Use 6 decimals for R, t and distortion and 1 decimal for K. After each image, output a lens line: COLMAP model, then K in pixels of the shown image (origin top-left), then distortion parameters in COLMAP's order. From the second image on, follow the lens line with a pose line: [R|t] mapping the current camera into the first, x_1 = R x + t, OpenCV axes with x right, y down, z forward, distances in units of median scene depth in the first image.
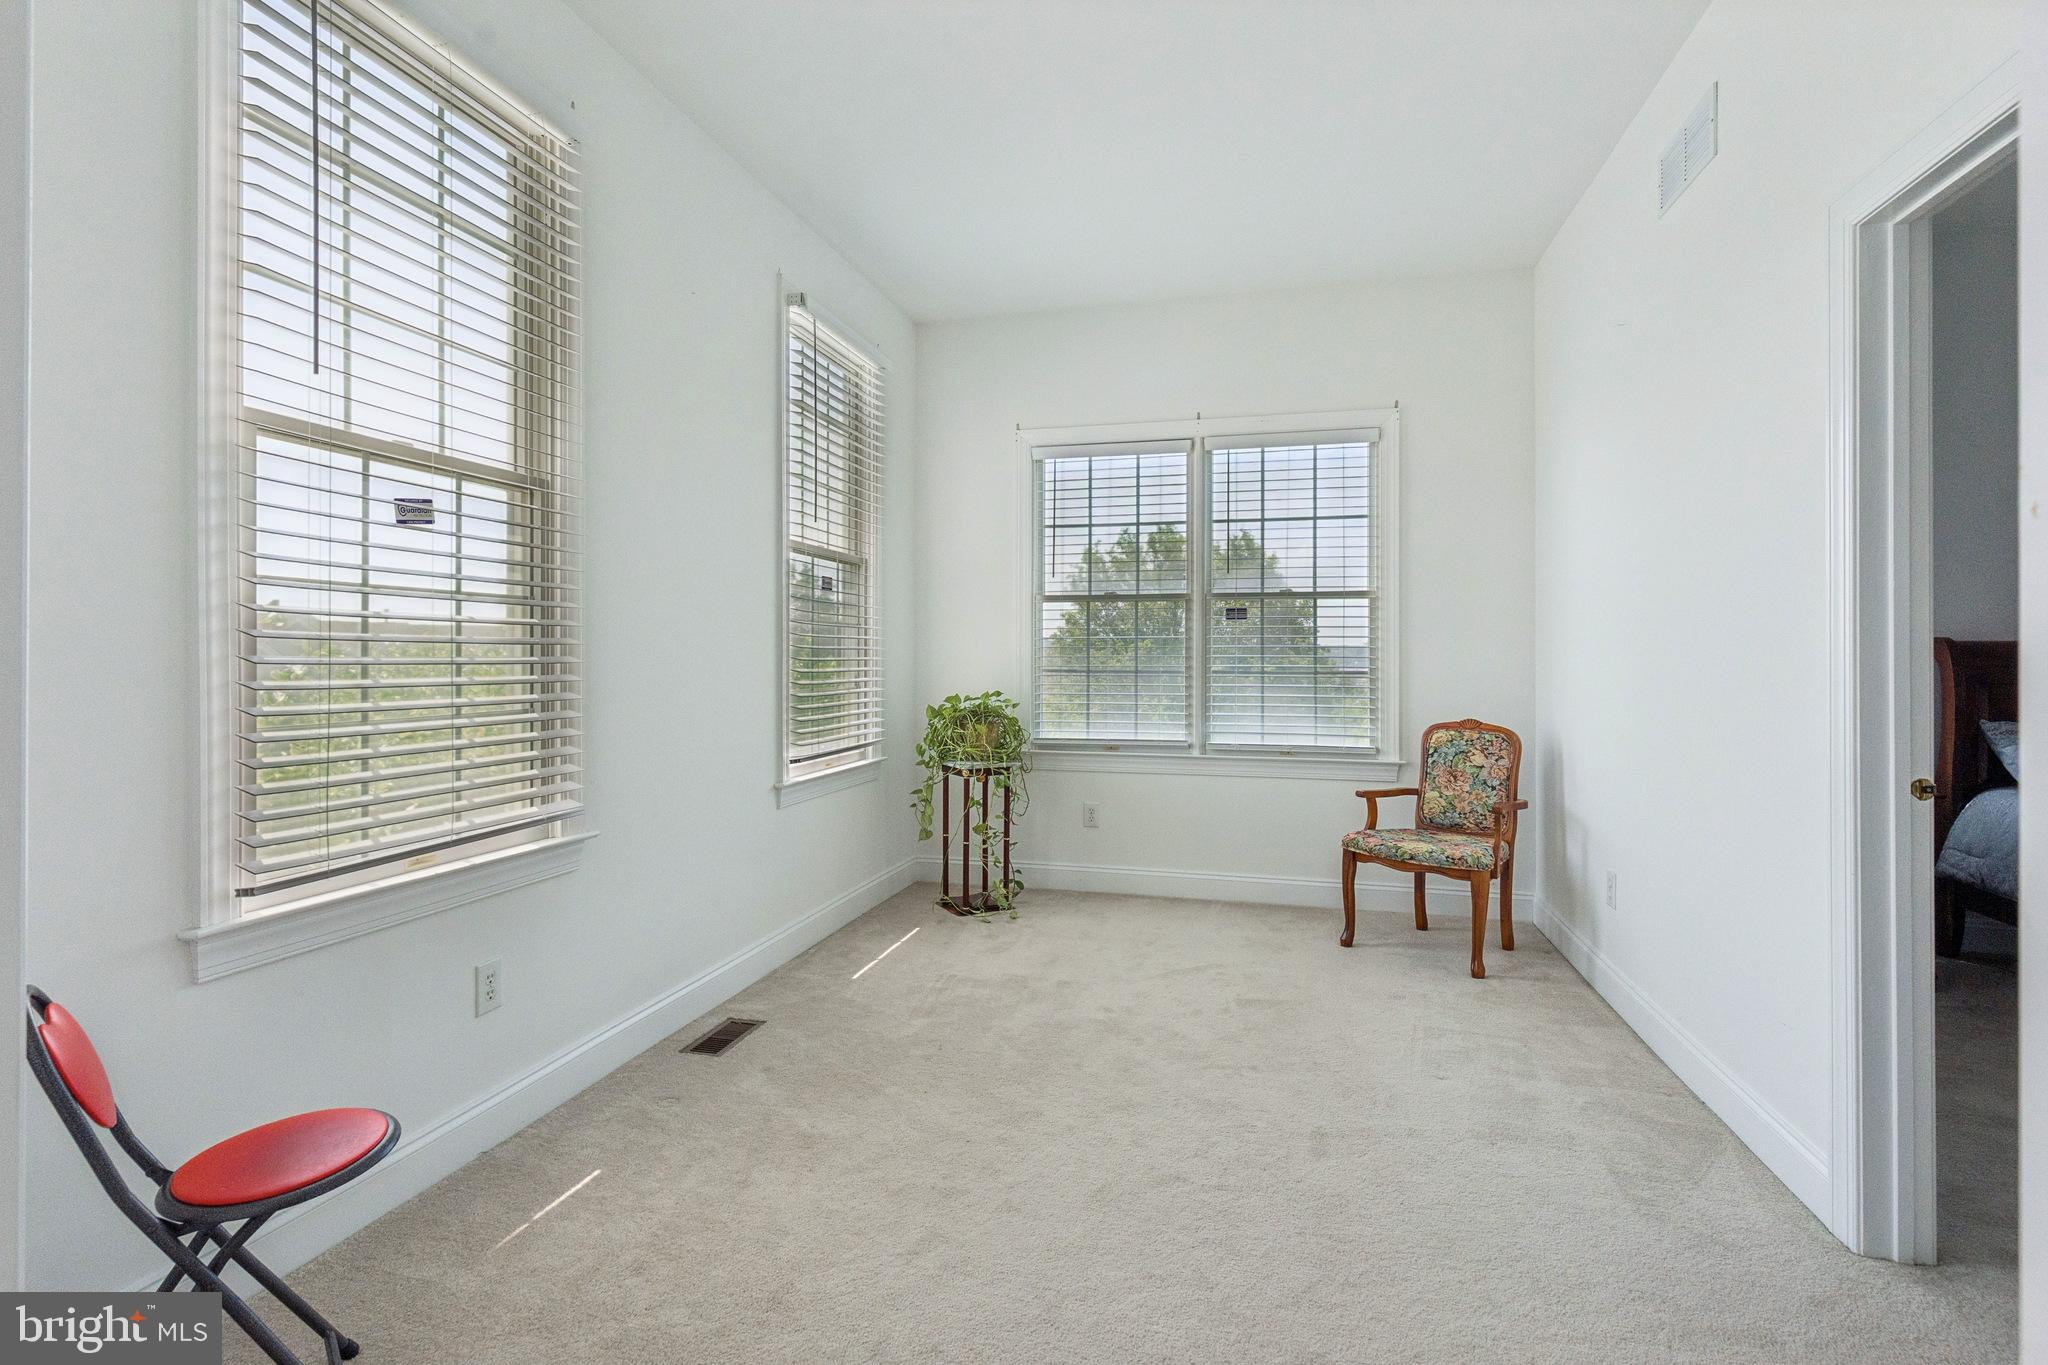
lens RADIAL K [[987.1, 0, 1026.5], [0, 987.1, 664.6], [0, 0, 1]] dist [-0.002212, 0.001107]
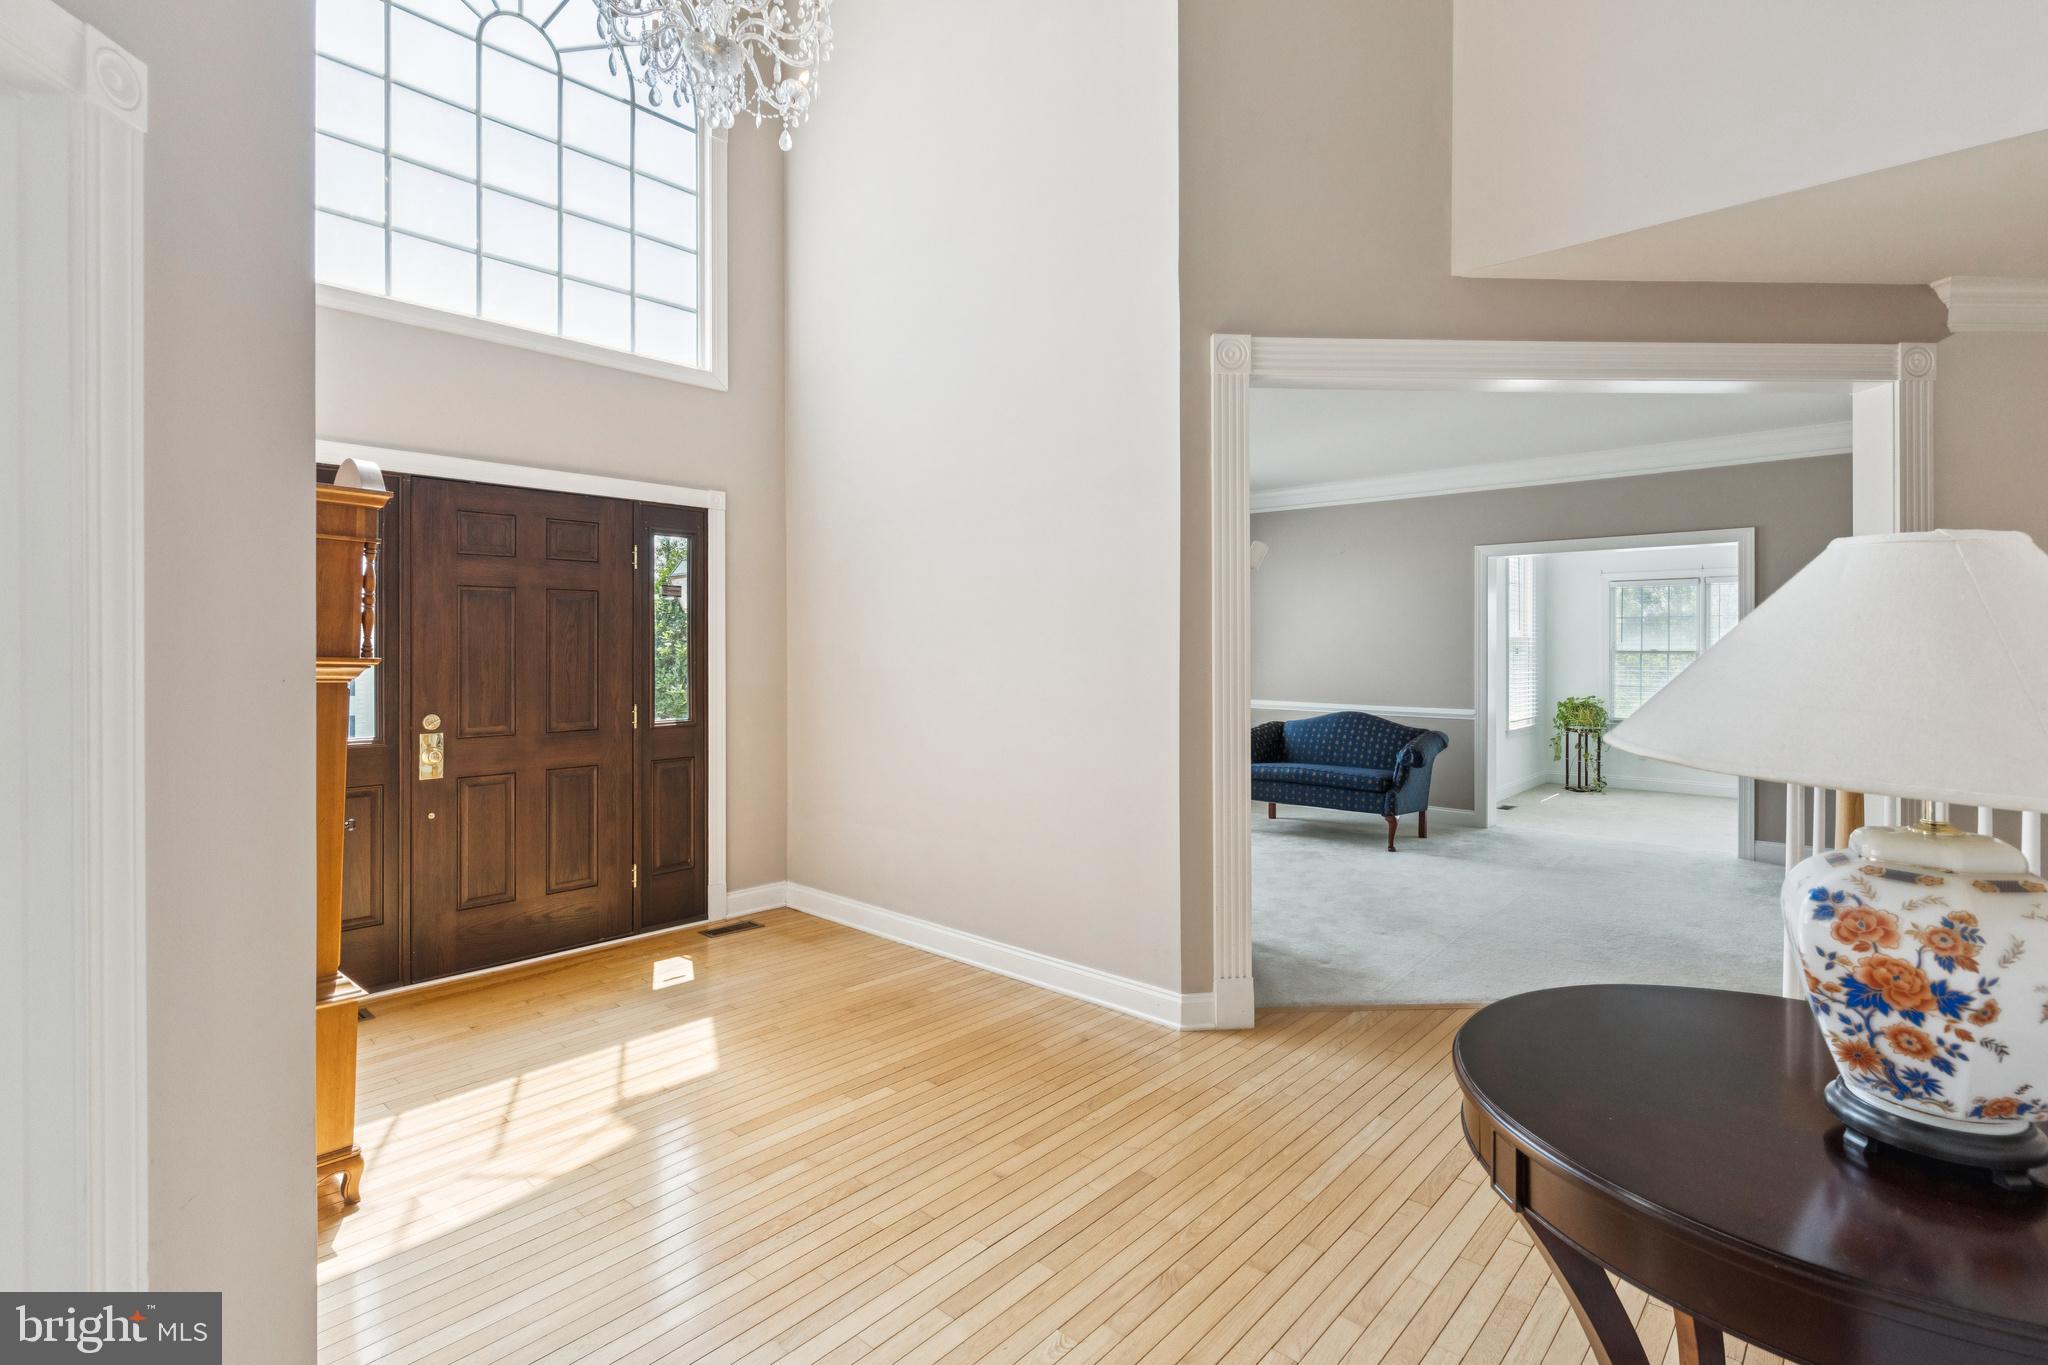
lens RADIAL K [[987.1, 0, 1013.6], [0, 987.1, 651.0], [0, 0, 1]] dist [-0.002212, 0.001107]
pose [[0.882742, -0.000883, -0.469856, -0.139653], [0.001530, 0.999998, 0.000996, -0.078543], [0.469855, -0.001598, 0.882742, -1.591346]]
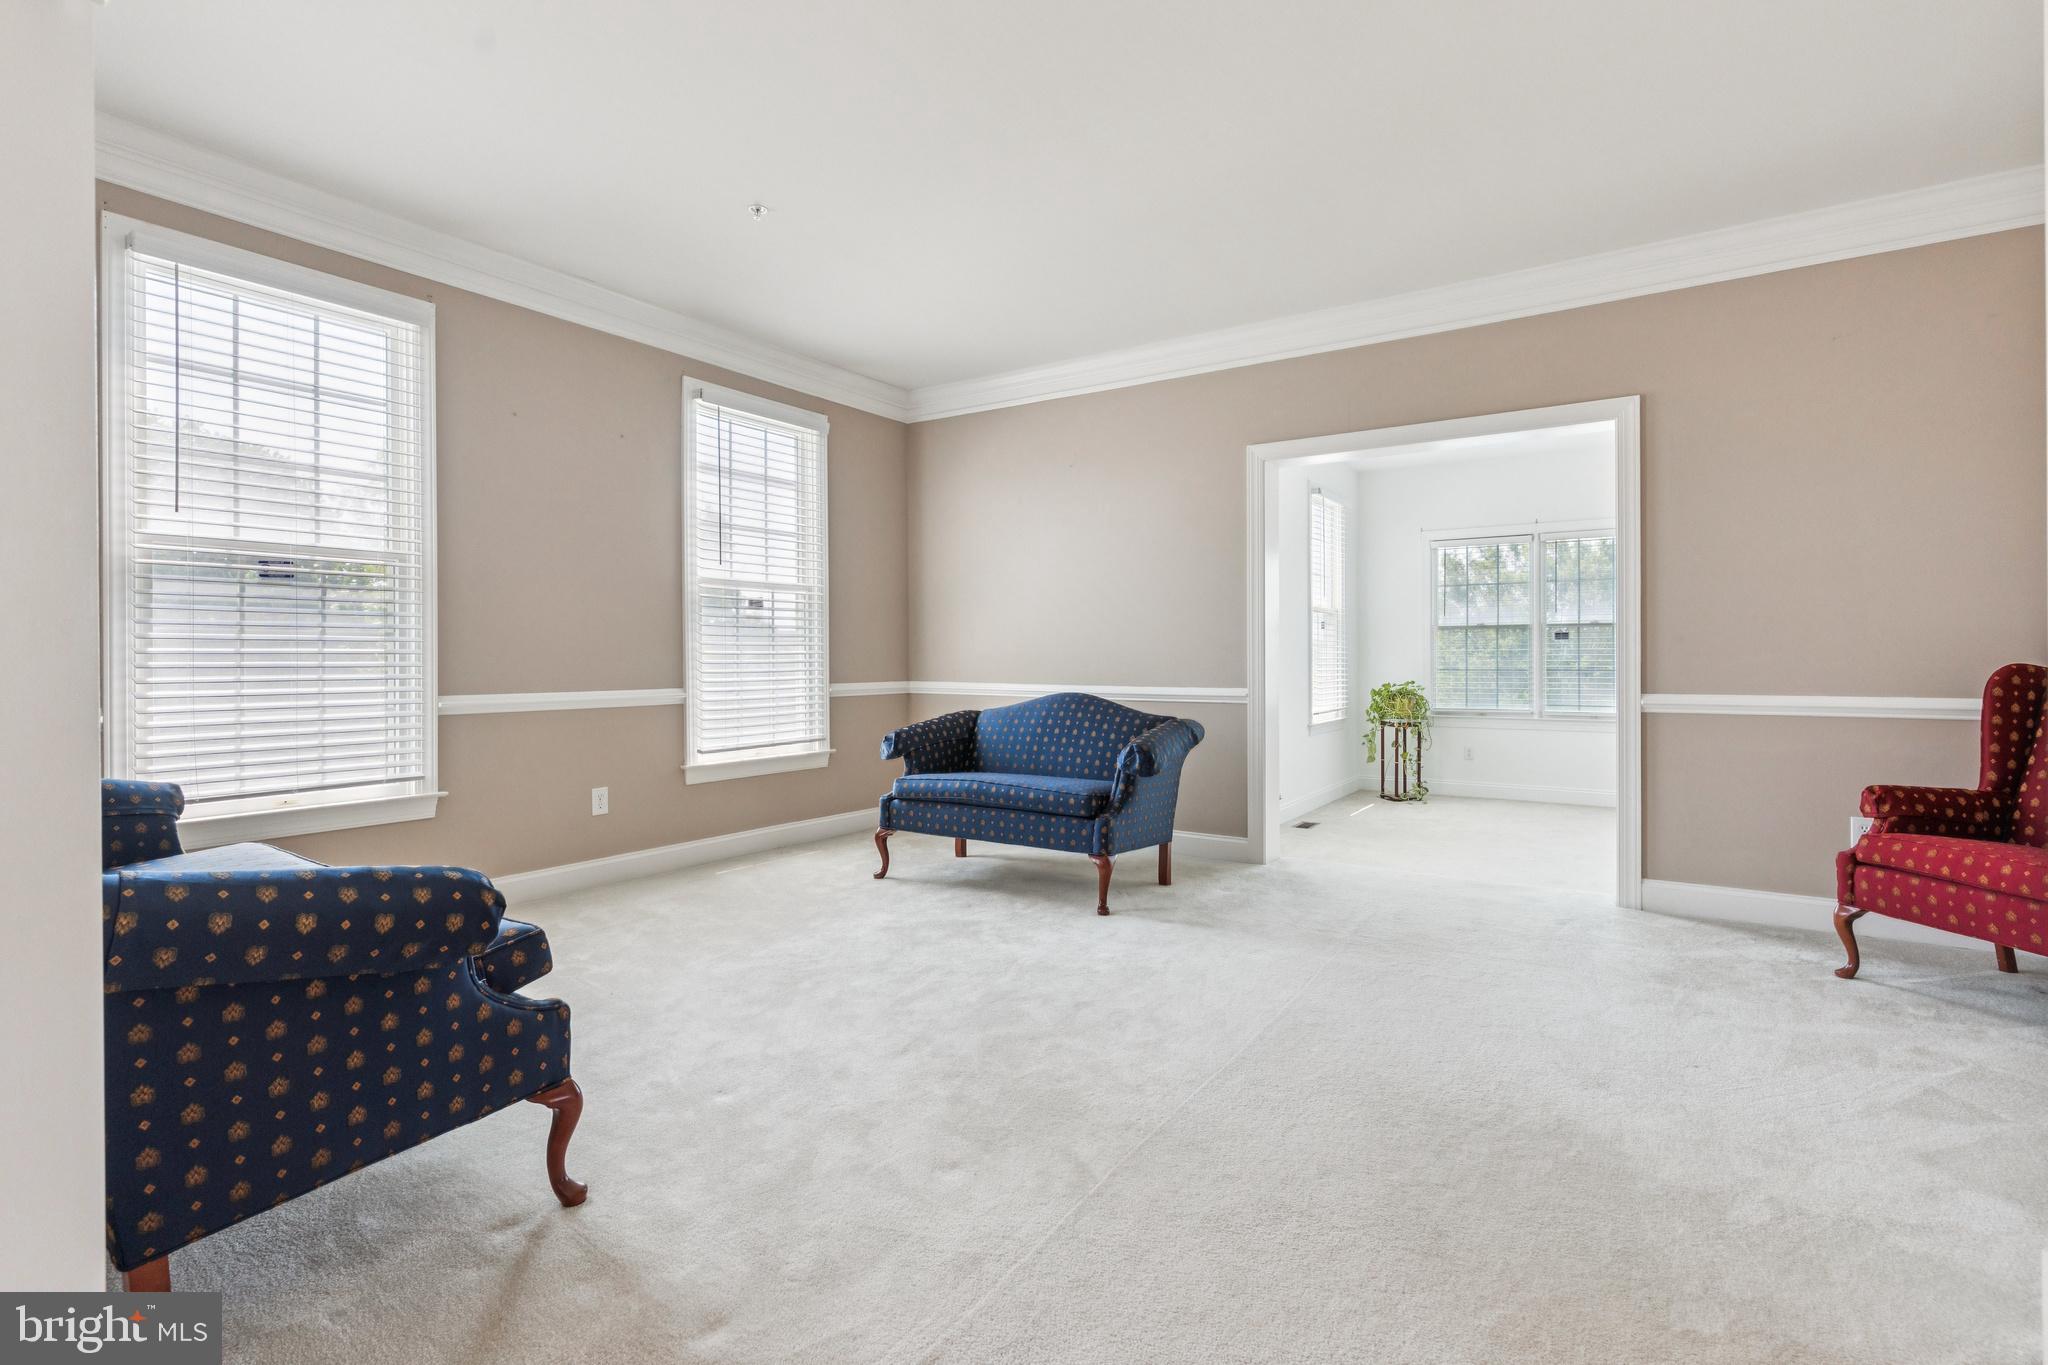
lens RADIAL K [[987.1, 0, 1026.8], [0, 987.1, 664.6], [0, 0, 1]] dist [-0.002212, 0.001107]
pose [[0.945179, -0.003270, -0.326536, -0.107341], [0.004353, 0.999987, 0.002585, -0.010636], [0.326523, -0.003865, 0.945181, -0.932486]]
